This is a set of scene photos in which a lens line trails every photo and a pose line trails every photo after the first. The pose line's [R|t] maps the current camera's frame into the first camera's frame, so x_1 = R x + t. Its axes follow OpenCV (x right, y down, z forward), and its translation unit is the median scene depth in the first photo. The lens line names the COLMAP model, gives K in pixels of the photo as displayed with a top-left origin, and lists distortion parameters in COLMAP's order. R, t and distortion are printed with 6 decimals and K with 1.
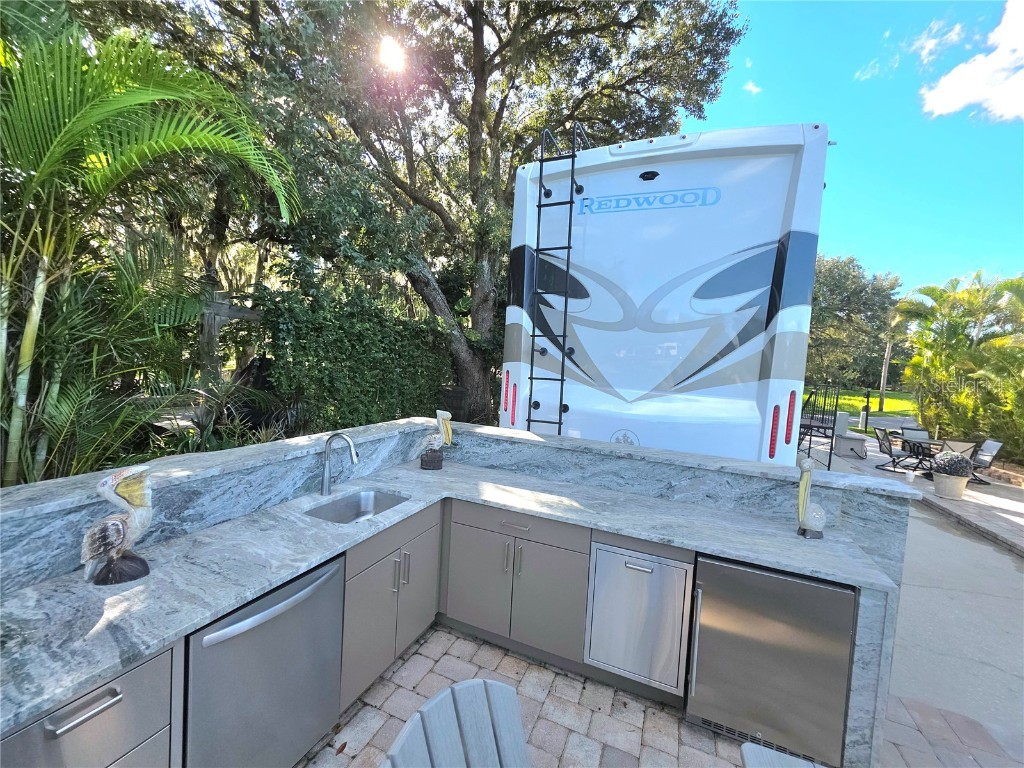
lens RADIAL K [[407.6, 0, 512.0], [0, 407.6, 384.0], [0, 0, 1]] dist [0.004904, 0.000380]
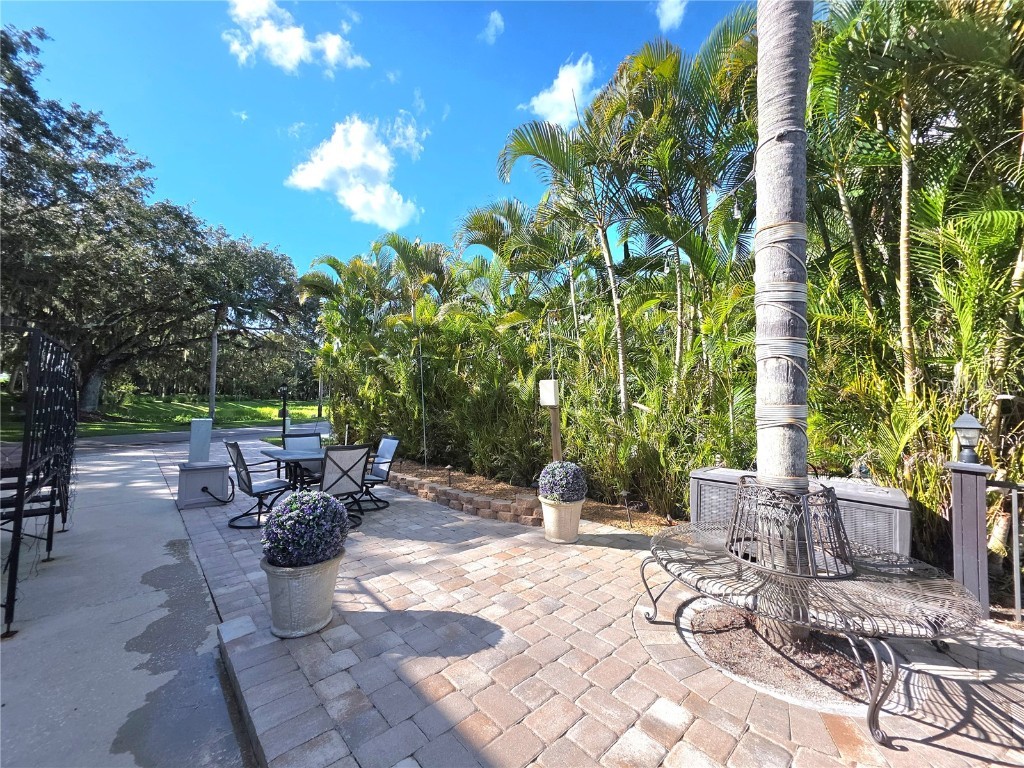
lens RADIAL K [[407.6, 0, 512.0], [0, 407.6, 384.0], [0, 0, 1]] dist [0.004904, 0.000380]
pose [[0.408576, -0.009218, 0.912678, 0.430962], [0.045655, 0.998904, -0.010350, 0.043429], [-0.911582, 0.045897, 0.408548, 0.363207]]
